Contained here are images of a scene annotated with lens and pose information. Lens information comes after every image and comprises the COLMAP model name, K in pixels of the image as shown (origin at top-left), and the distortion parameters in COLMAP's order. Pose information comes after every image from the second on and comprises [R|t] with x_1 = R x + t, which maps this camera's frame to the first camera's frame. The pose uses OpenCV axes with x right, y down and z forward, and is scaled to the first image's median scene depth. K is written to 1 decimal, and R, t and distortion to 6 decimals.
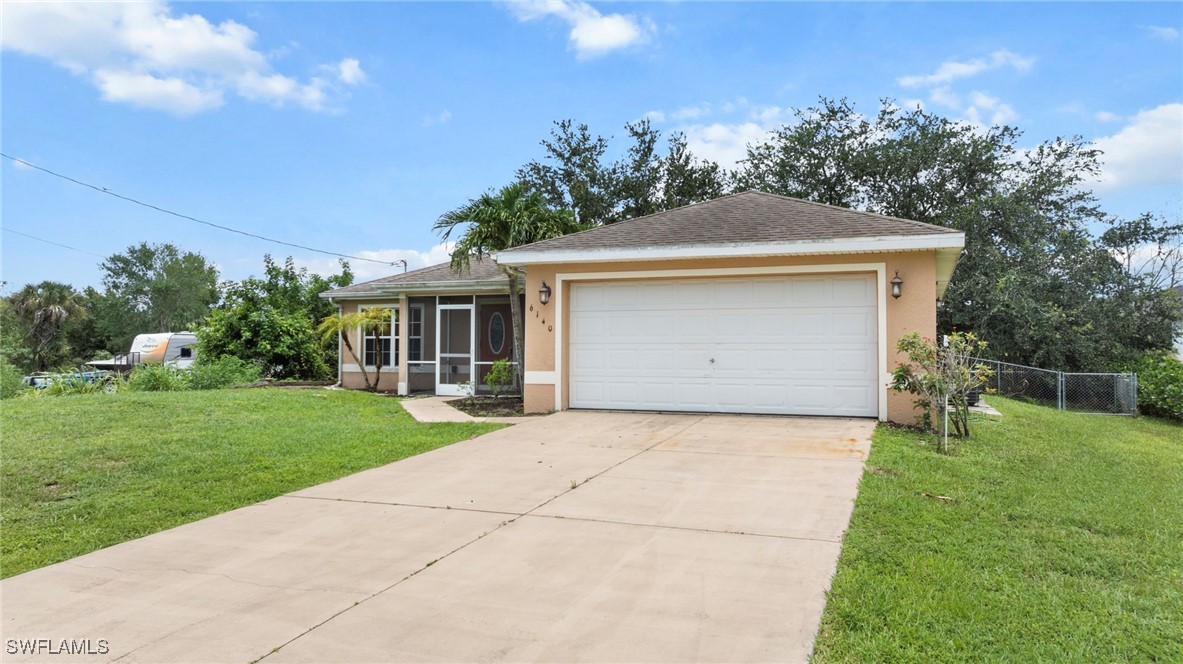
lens RADIAL K [[835.2, 0, 596.5], [0, 835.2, 328.0], [0, 0, 1]] dist [-0.039142, 0.039746]
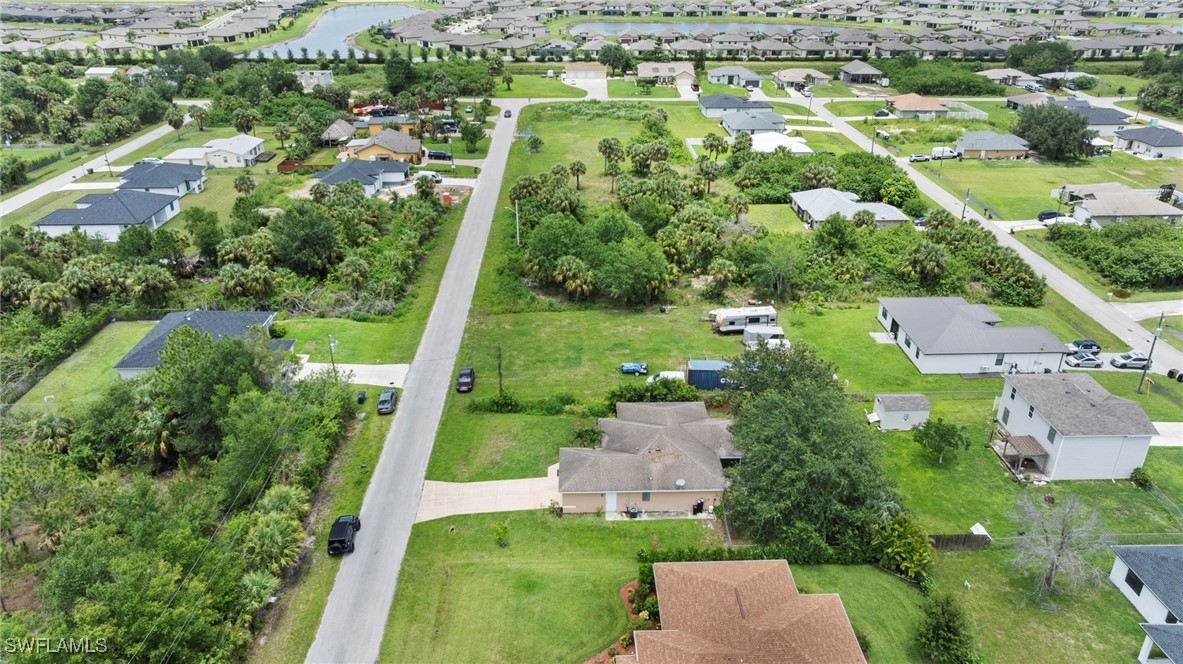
lens RADIAL K [[829.8, 0, 597.1], [0, 829.8, 327.2], [0, 0, 1]] dist [-0.009641, -0.003716]
pose [[0.391459, 0.393318, -0.831902, 2.945862], [0.029354, 0.898251, 0.438500, -2.225777], [0.919727, -0.196075, 0.340083, -0.396095]]
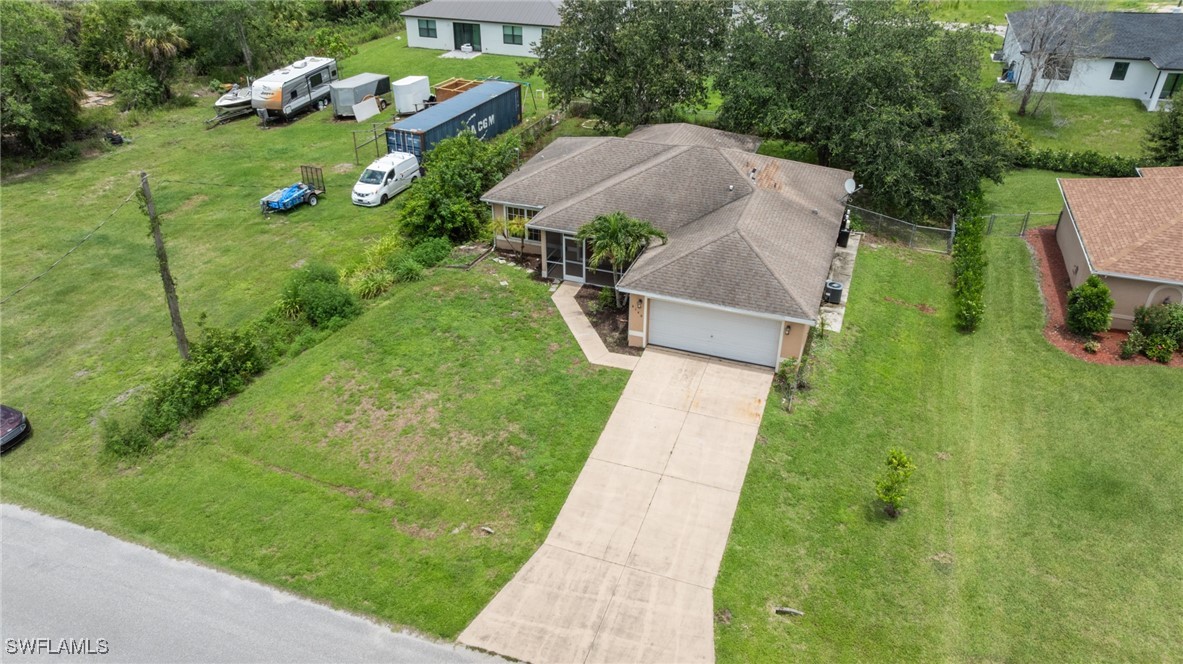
lens RADIAL K [[835.2, 0, 596.5], [0, 835.2, 328.0], [0, 0, 1]] dist [-0.039142, 0.039746]
pose [[0.999627, -0.012676, 0.024211, -0.147410], [-0.002215, 0.845437, 0.534071, -0.749437], [-0.027239, -0.533925, 0.845093, -0.590981]]
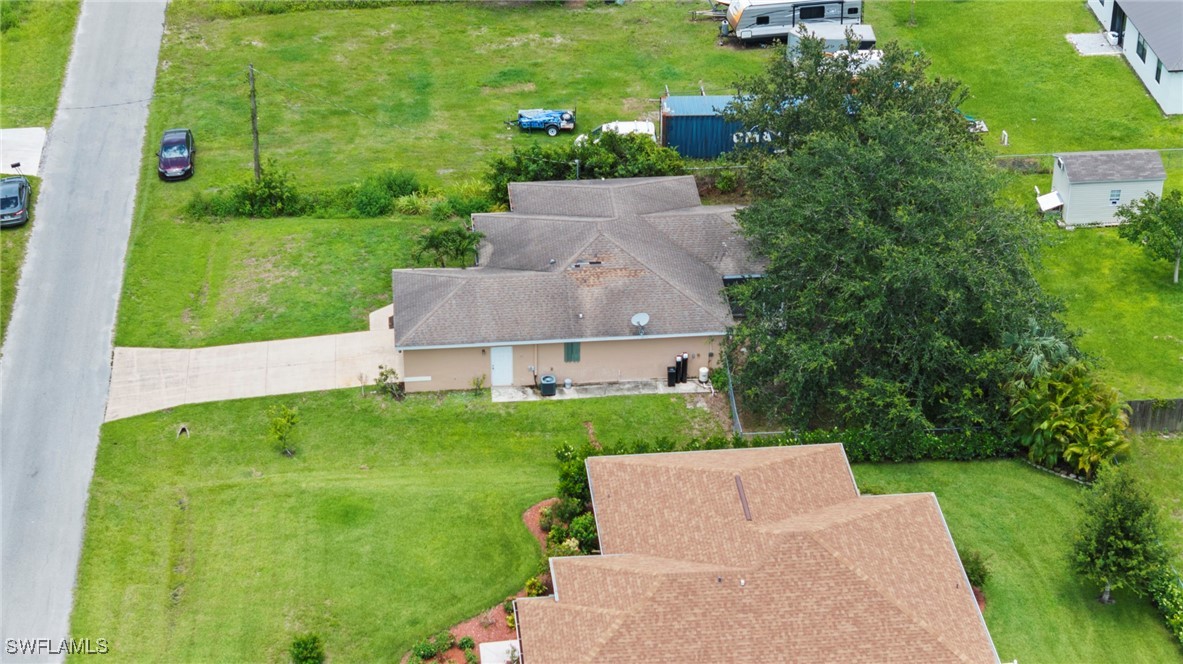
lens RADIAL K [[2375.8, 0, 591.5], [0, 2375.8, 332.0], [0, 0, 1]] dist [-0.128571, 0.499890]
pose [[0.448048, 0.454098, -0.770096, 4.240436], [0.029721, 0.853354, 0.520484, -2.669208], [0.893515, -0.256090, 0.368847, -0.949700]]
